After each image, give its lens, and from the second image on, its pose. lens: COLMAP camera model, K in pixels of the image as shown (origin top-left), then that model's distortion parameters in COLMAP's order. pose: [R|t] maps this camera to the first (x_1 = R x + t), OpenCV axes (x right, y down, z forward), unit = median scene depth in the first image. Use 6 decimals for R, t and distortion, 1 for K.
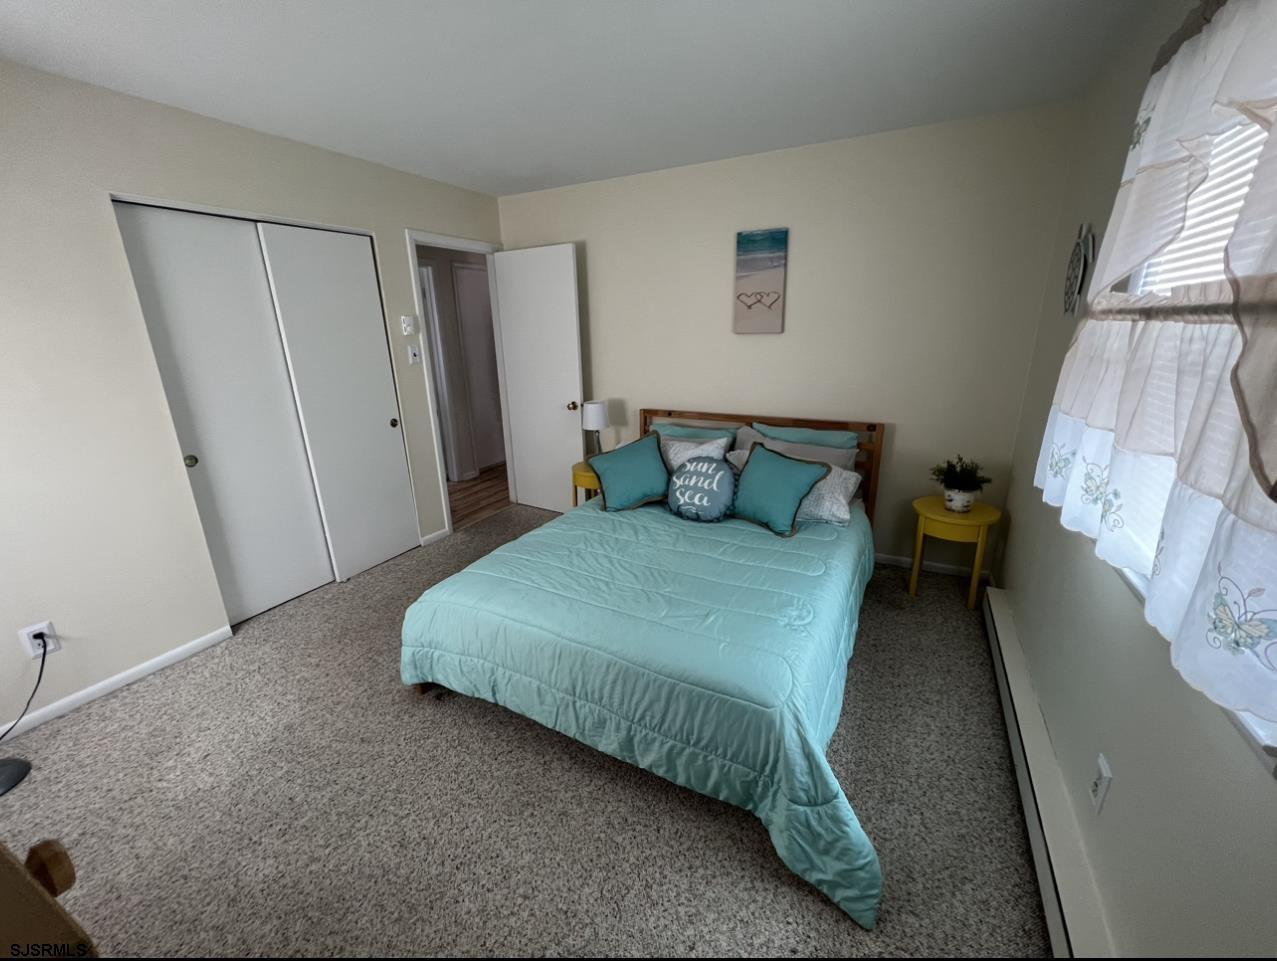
lens RADIAL K [[513.1, 0, 638.0], [0, 513.1, 480.3], [0, 0, 1]] dist [-0.000151, 0.000076]
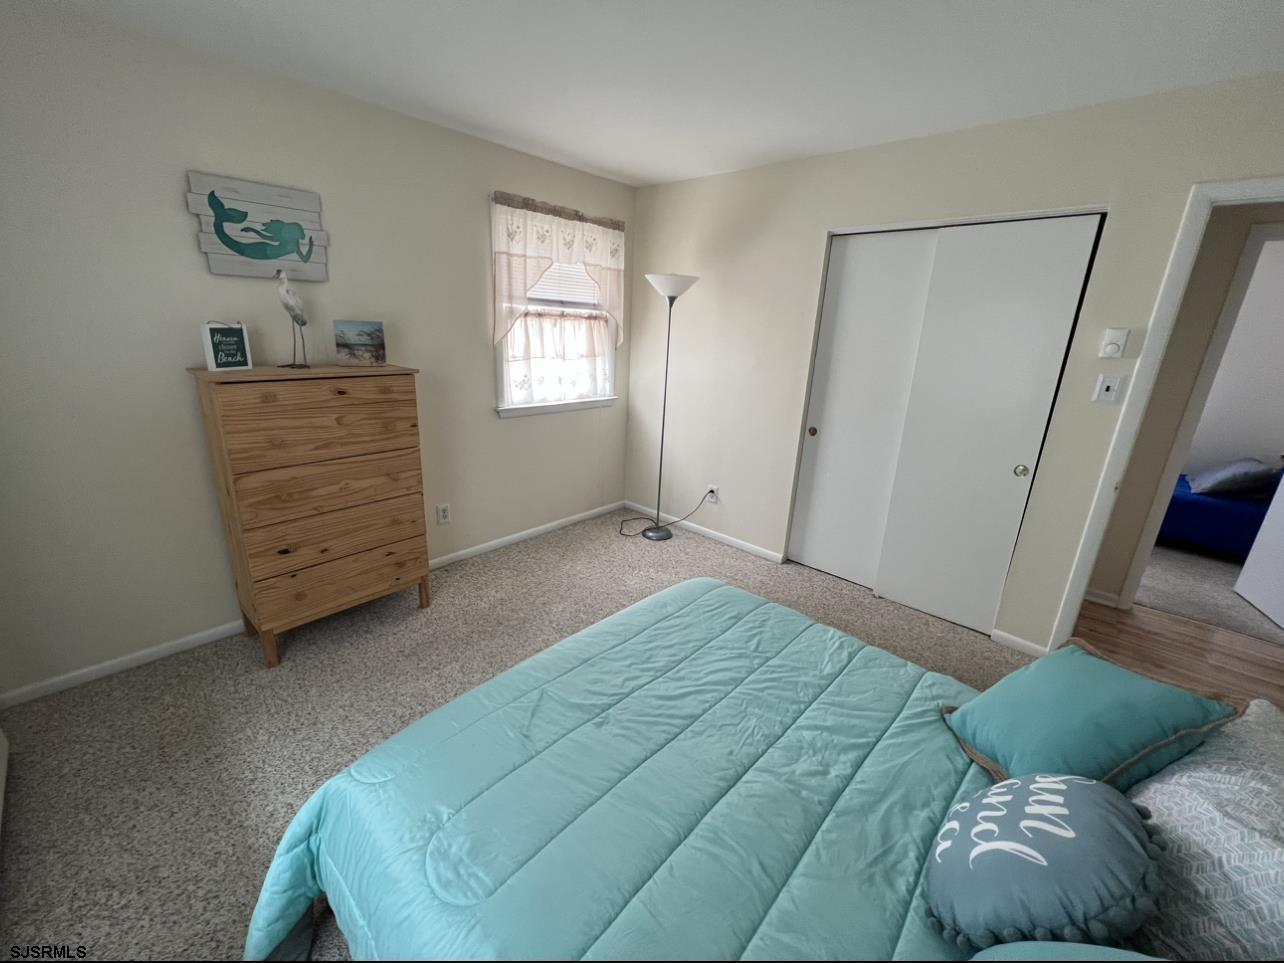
lens RADIAL K [[516.3, 0, 642.3], [0, 516.3, 485.4], [0, 0, 1]] dist [0.003005, -0.000014]
pose [[-0.257104, 0.302200, -0.917918, 0.441932], [-0.318629, 0.870225, 0.375745, -0.248981], [0.912345, 0.389080, -0.127449, 0.750849]]
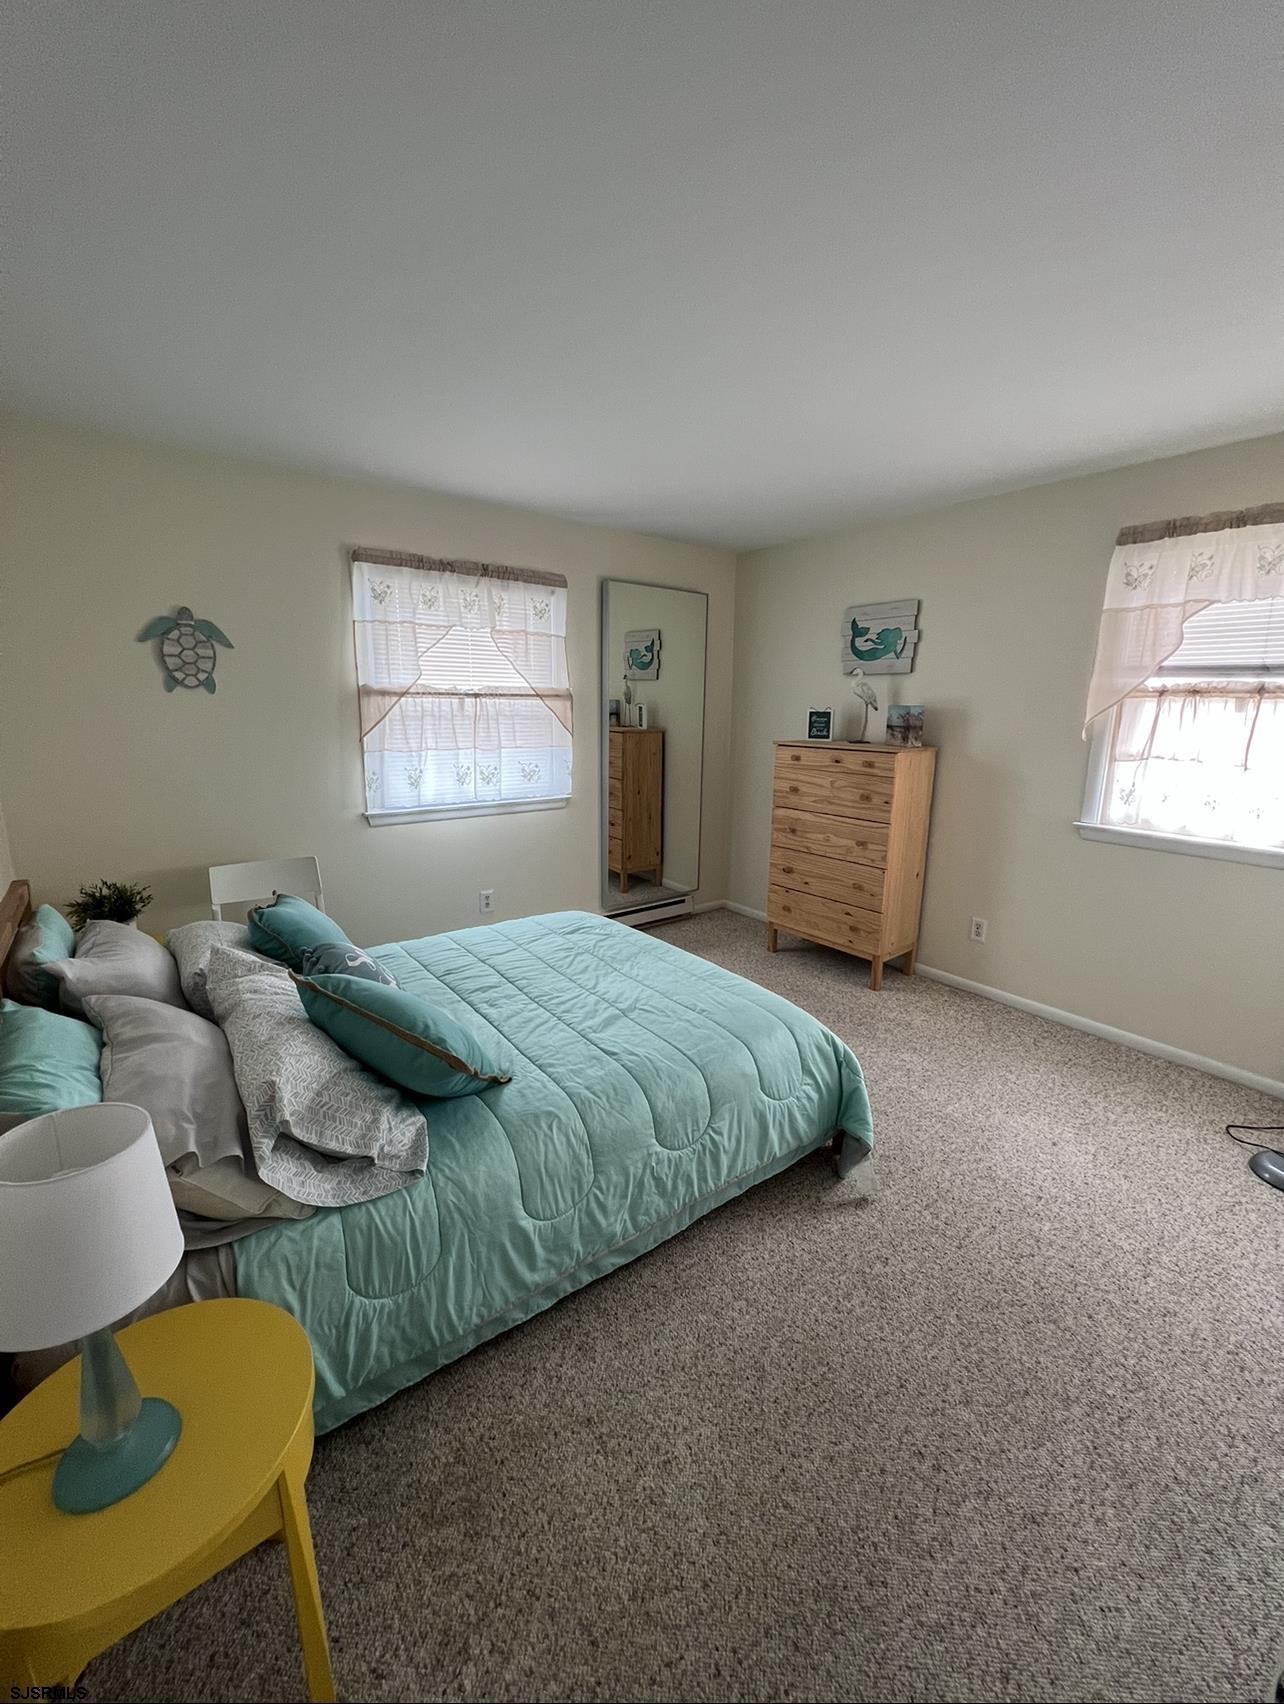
lens RADIAL K [[684.6, 0, 643.1], [0, 684.6, 854.4], [0, 0, 1]] dist [-0.000151, 0.000076]
pose [[-0.905176, -0.083697, 0.416715, -0.280251], [0.130124, 0.878775, 0.459153, -0.383313], [-0.404629, 0.469839, -0.784555, 1.296458]]
